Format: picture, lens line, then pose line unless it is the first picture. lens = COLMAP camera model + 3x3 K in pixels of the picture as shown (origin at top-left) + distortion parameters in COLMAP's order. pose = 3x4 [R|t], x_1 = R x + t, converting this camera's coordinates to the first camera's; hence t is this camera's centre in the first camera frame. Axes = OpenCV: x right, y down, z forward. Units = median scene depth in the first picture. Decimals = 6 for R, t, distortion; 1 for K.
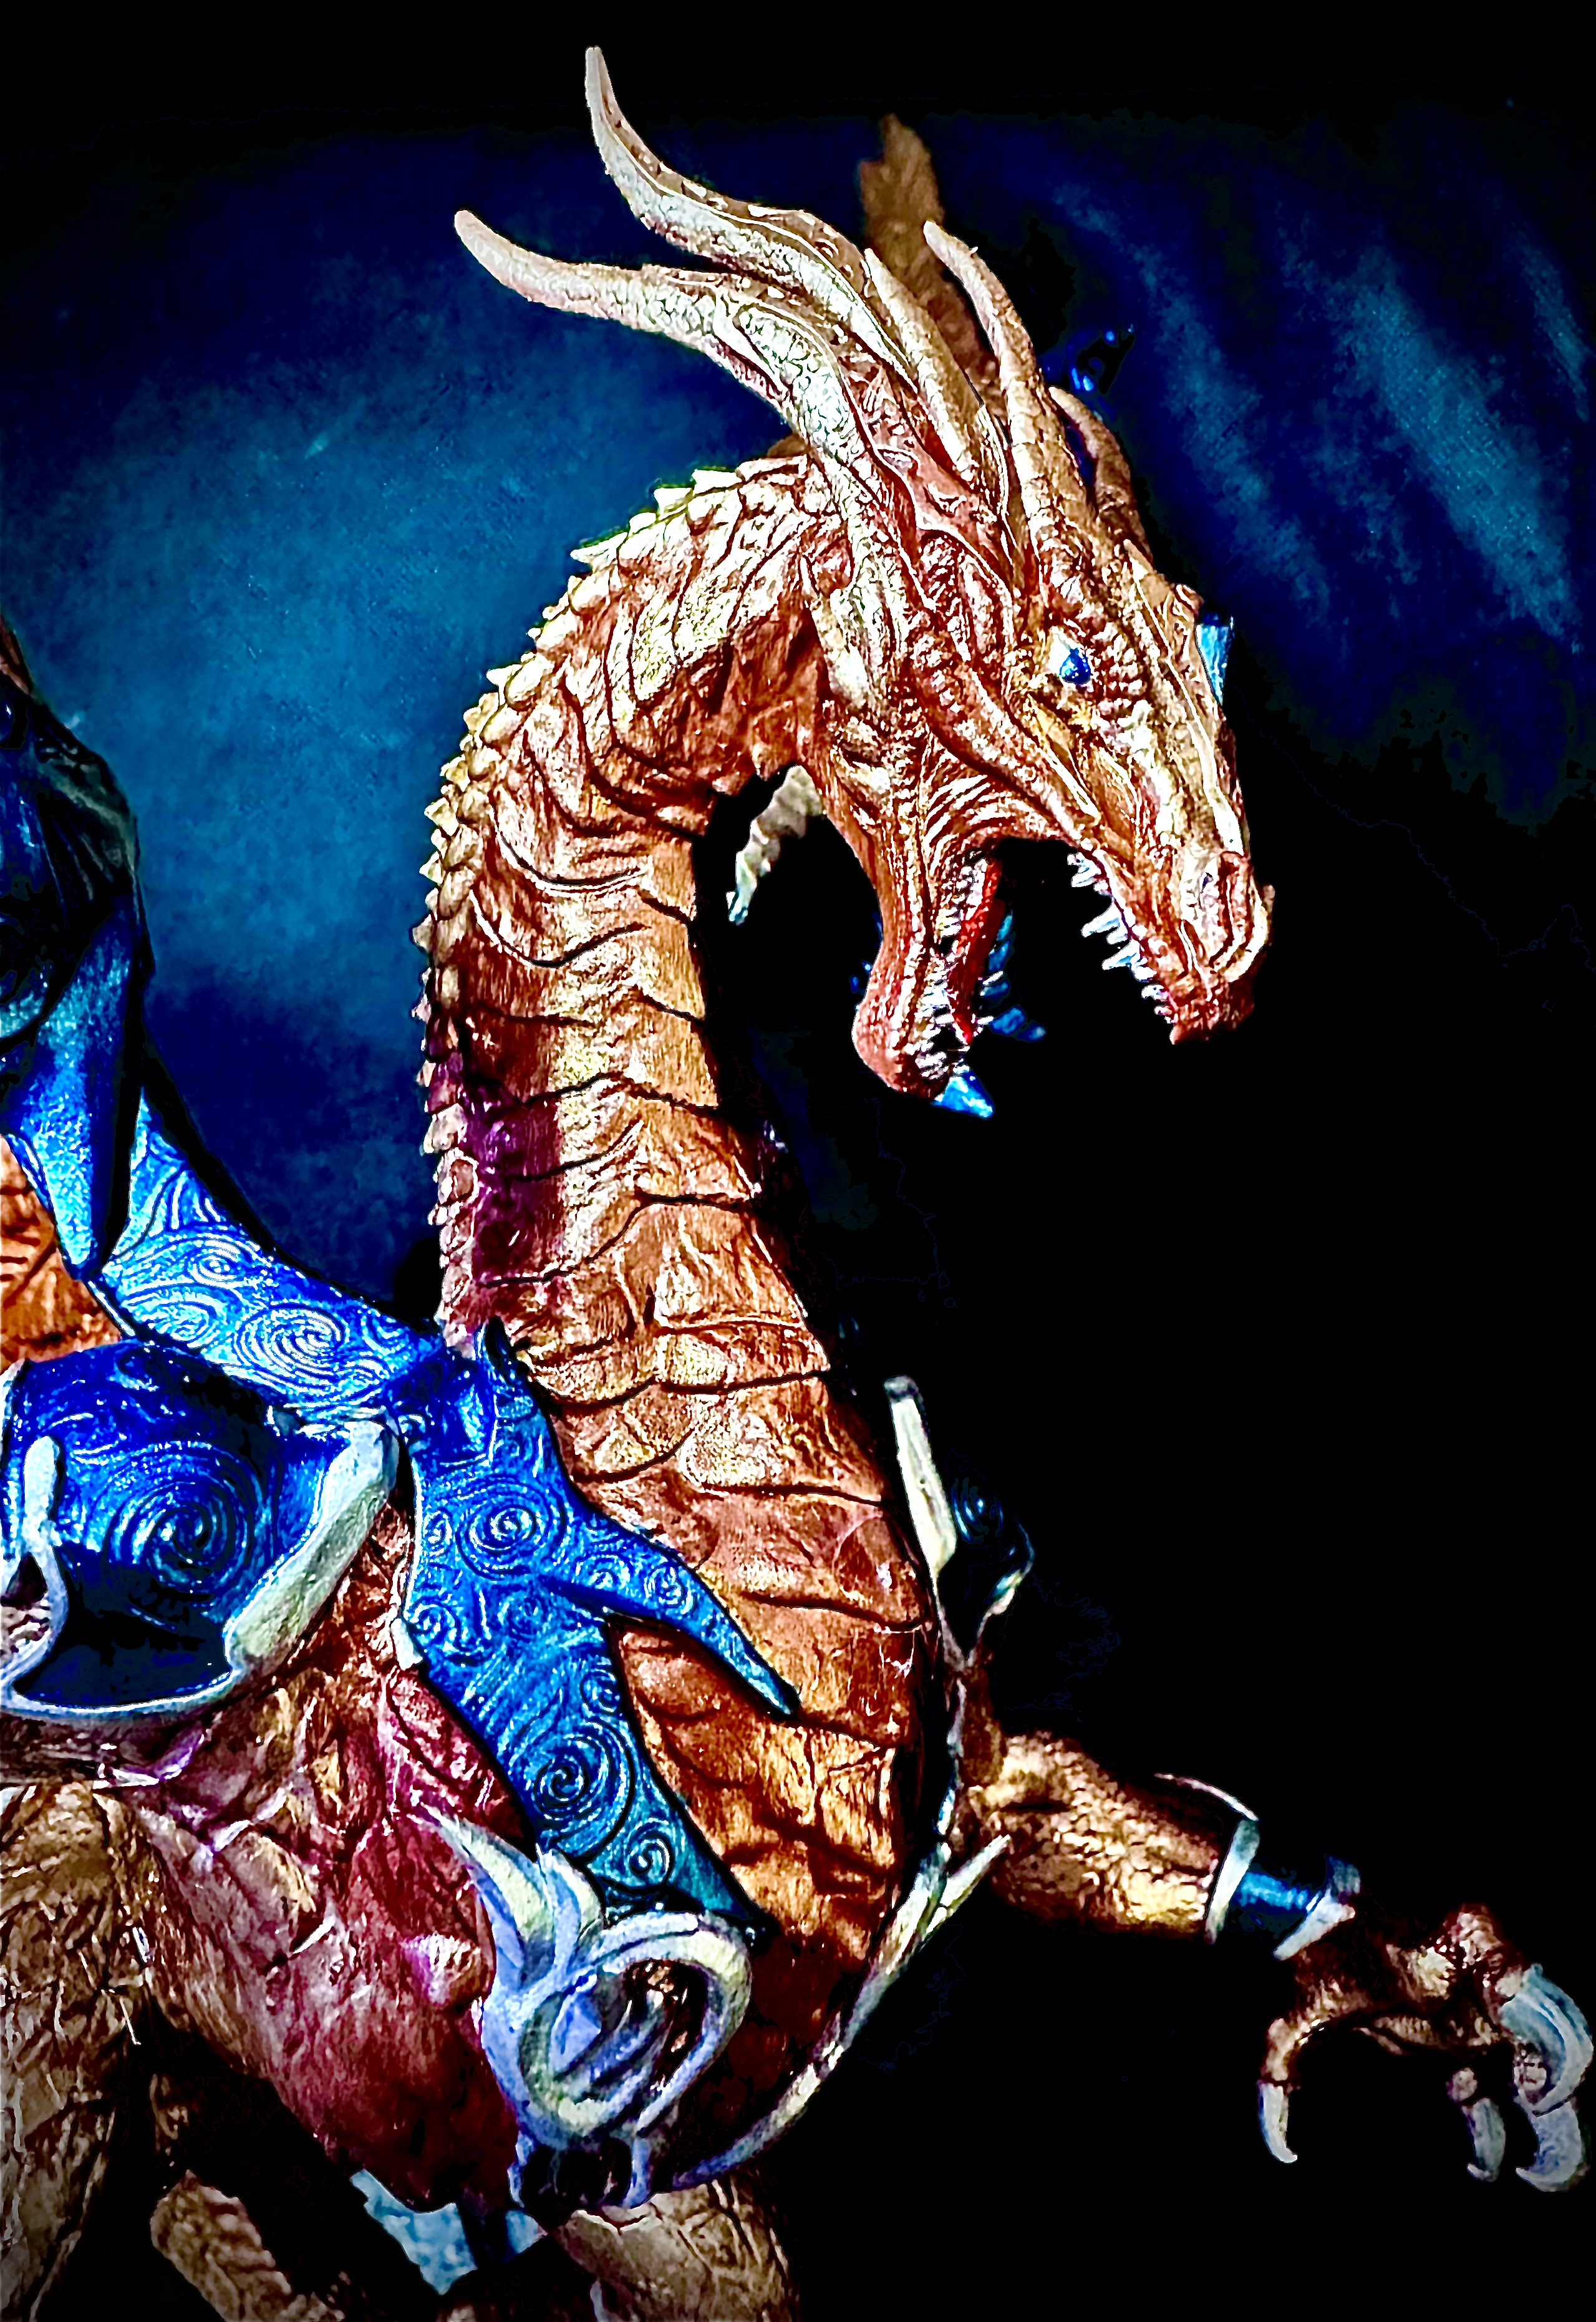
lens RADIAL K [[1724.2, 0, 796.1], [0, 1724.2, 1031.2], [0, 0, 1]] dist [0.003137, 0.001458]
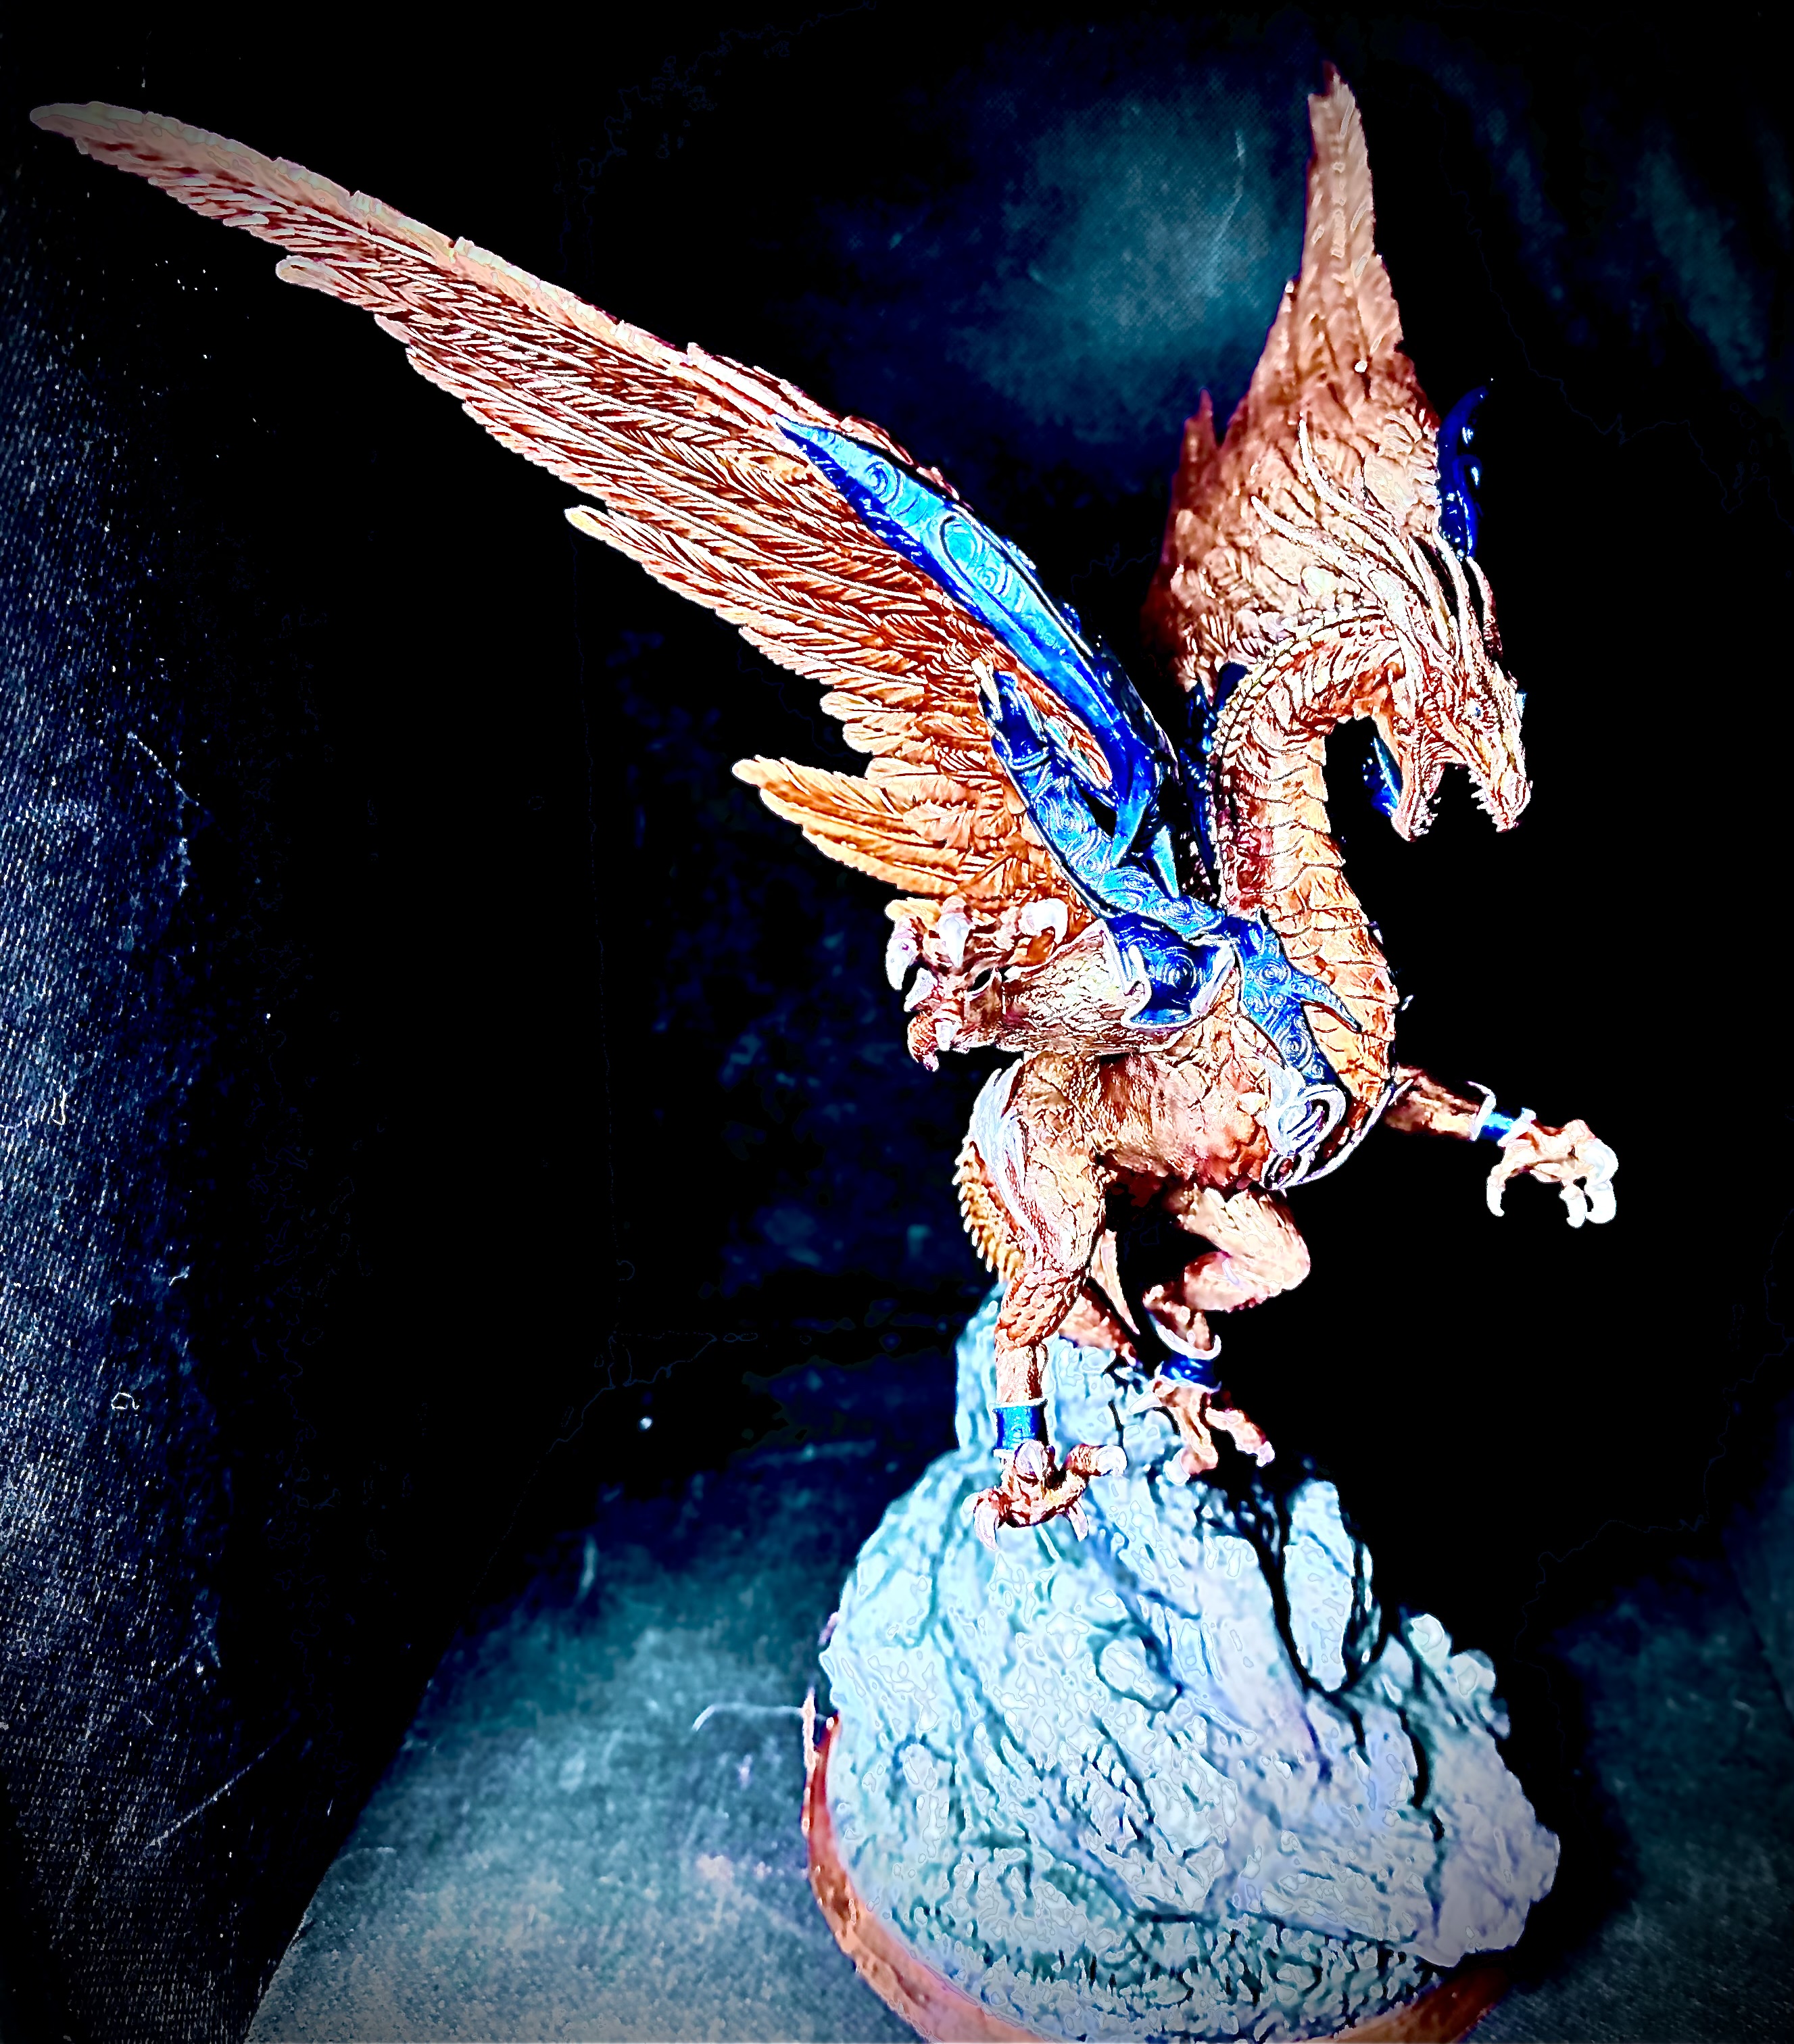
lens RADIAL K [[1831.0, 0, 1091.1], [0, 1831.0, 999.8], [0, 0, 1]] dist [0.114938, -0.099585]
pose [[0.998871, 0.007468, 0.046921, -0.600948], [-0.020010, 0.961840, 0.272881, -0.526548], [-0.043093, -0.273512, 0.960903, -2.031456]]
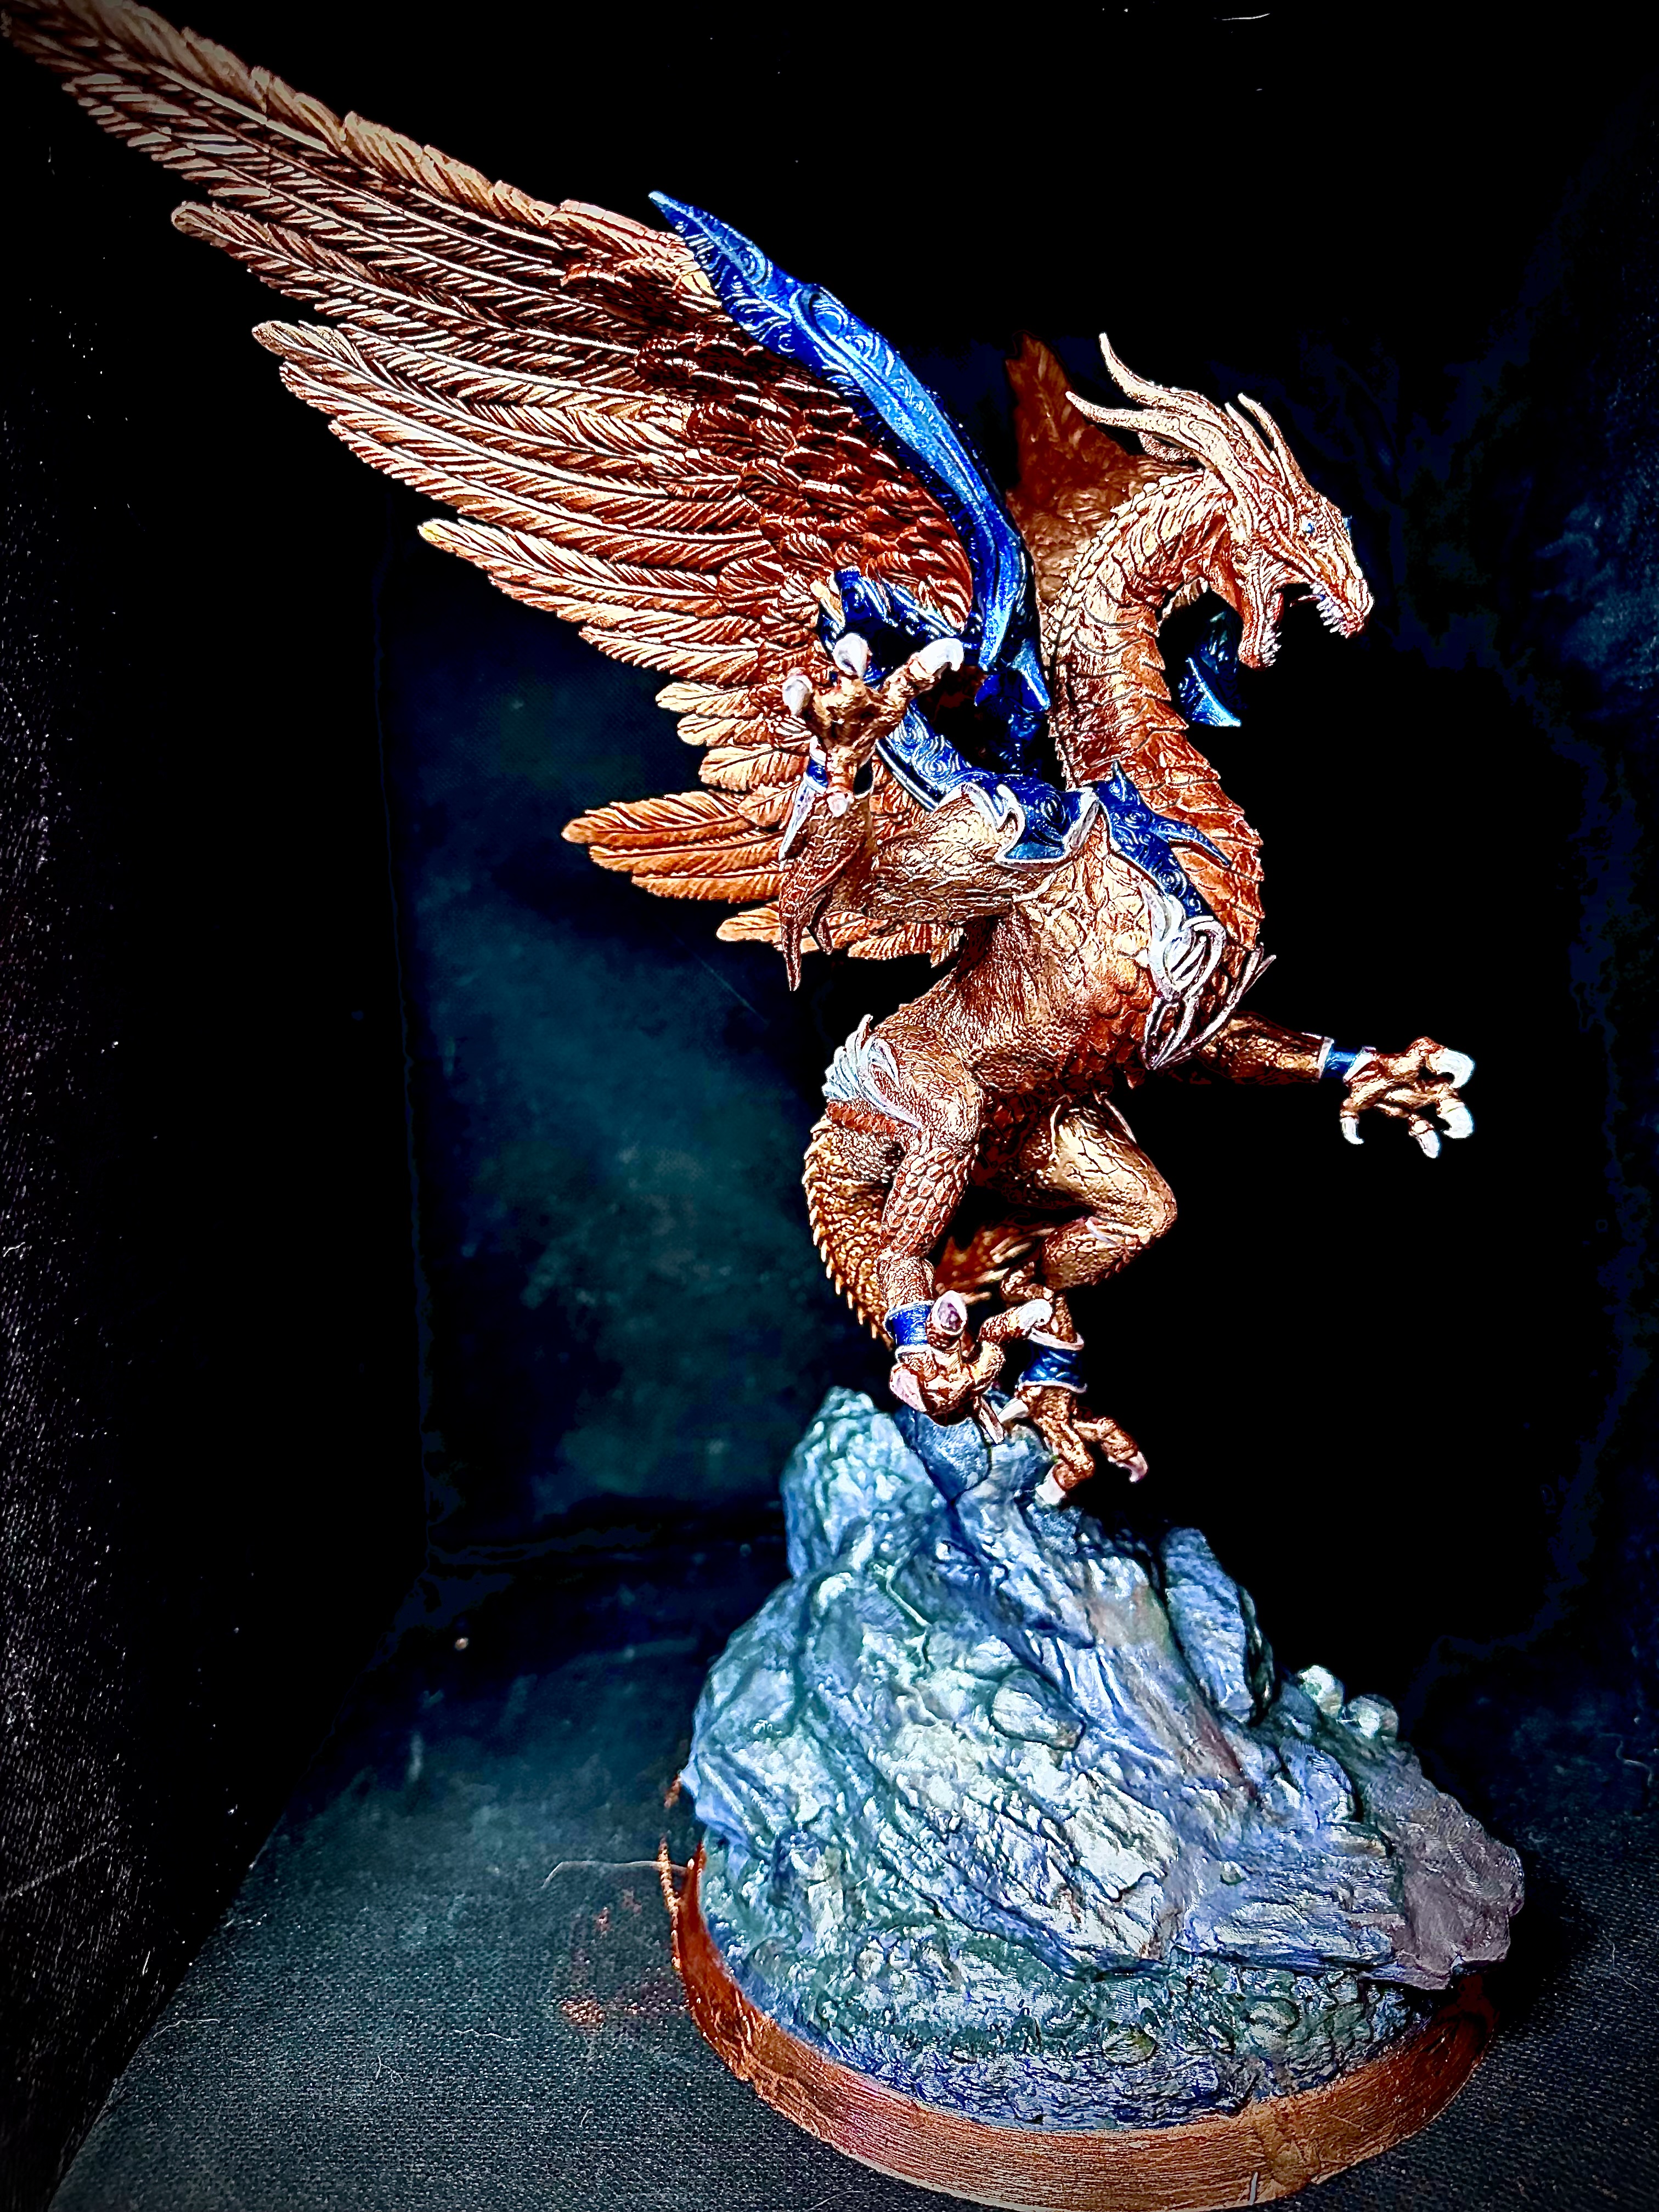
lens RADIAL K [[1511.2, 0, 829.5], [0, 1511.2, 1106.0], [0, 0, 1]] dist [0.021666, -0.002917]
pose [[0.994261, -0.051163, 0.093958, -0.934584], [0.050994, 0.998690, 0.004199, 0.720320], [-0.094050, 0.000616, 0.995567, -1.561357]]
